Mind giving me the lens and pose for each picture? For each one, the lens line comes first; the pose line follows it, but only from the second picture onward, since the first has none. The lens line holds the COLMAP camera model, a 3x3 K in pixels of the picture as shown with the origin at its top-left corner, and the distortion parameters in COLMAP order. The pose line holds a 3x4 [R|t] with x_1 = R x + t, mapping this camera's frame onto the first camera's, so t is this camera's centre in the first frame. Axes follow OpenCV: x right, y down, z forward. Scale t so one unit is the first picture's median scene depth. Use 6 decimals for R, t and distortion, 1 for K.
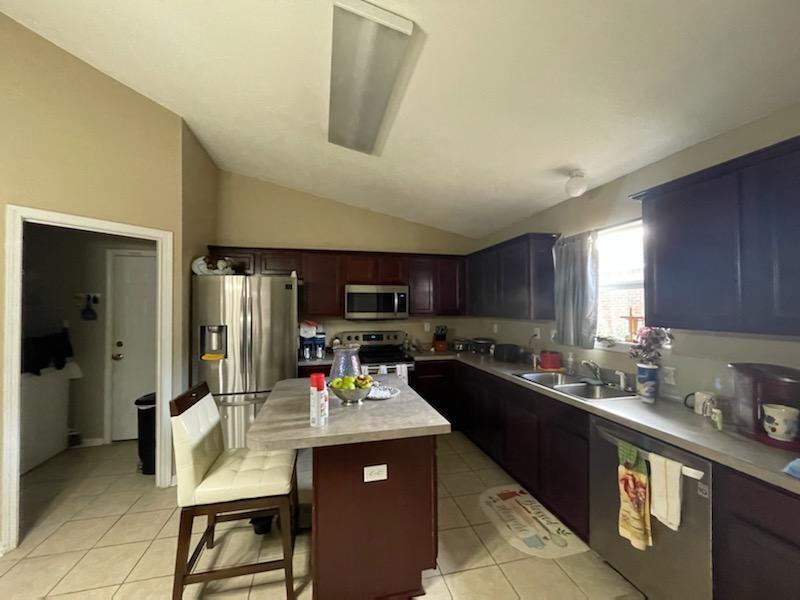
lens RADIAL K [[319.2, 0, 398.6], [0, 319.2, 299.1], [0, 0, 1]] dist [-0.002460, -0.000125]
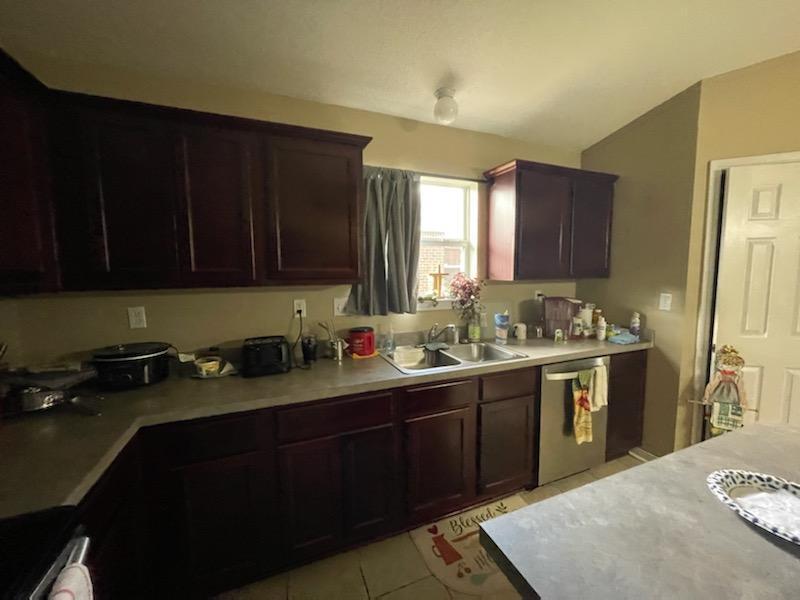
lens RADIAL K [[322.7, 0, 400.6], [0, 322.7, 298.2], [0, 0, 1]] dist [-0.003156, -0.000229]
pose [[-0.146236, -0.085723, 0.985529, -0.270004], [-0.012862, 0.996319, 0.084753, 0.047778], [-0.989166, -0.000282, -0.146800, 1.267188]]
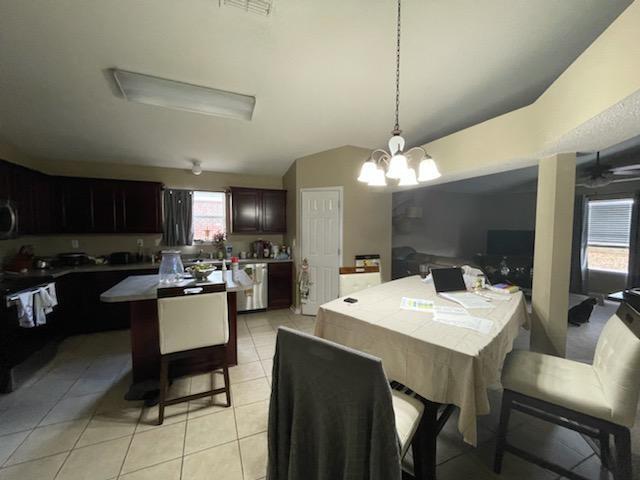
lens RADIAL K [[258.2, 0, 320.4], [0, 258.2, 238.6], [0, 0, 1]] dist [-0.003156, -0.000229]
pose [[-0.171784, -0.041685, 0.984252, -1.365317], [-0.025803, 0.998952, 0.037804, 0.022526], [-0.984797, -0.018903, -0.172679, 0.482985]]
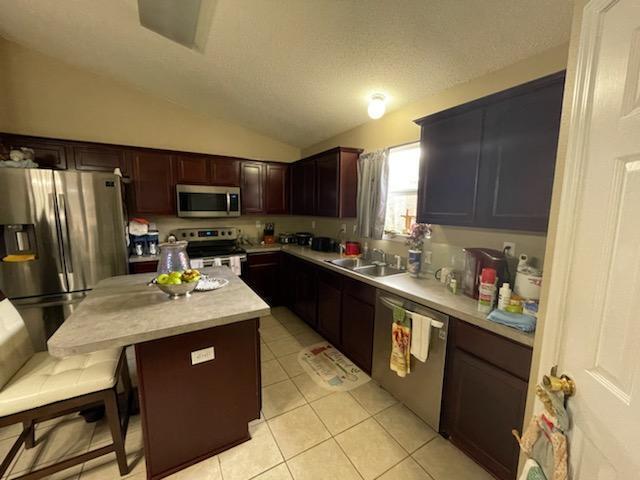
lens RADIAL K [[255.3, 0, 318.9], [0, 255.3, 239.2], [0, 0, 1]] dist [-0.002460, -0.000125]
pose [[0.954890, -0.024612, 0.295937, 0.043121], [-0.019628, 0.989149, 0.145597, 0.003279], [-0.296310, -0.144838, 0.944046, 0.067739]]
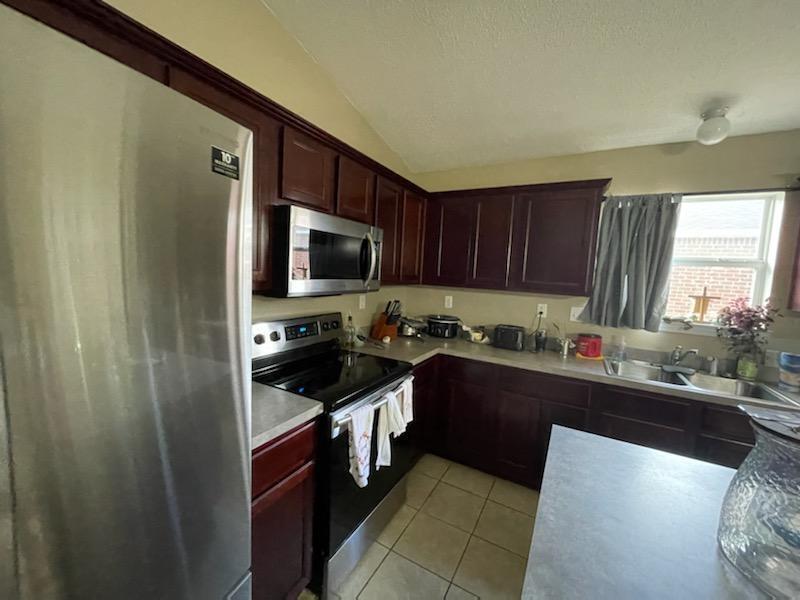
lens RADIAL K [[319.2, 0, 398.6], [0, 319.2, 299.1], [0, 0, 1]] dist [-0.002460, -0.000125]
pose [[0.682140, -0.029150, 0.730641, -0.563671], [-0.068145, 0.992322, 0.103212, 0.027970], [-0.728040, -0.120195, 0.674916, 1.016426]]
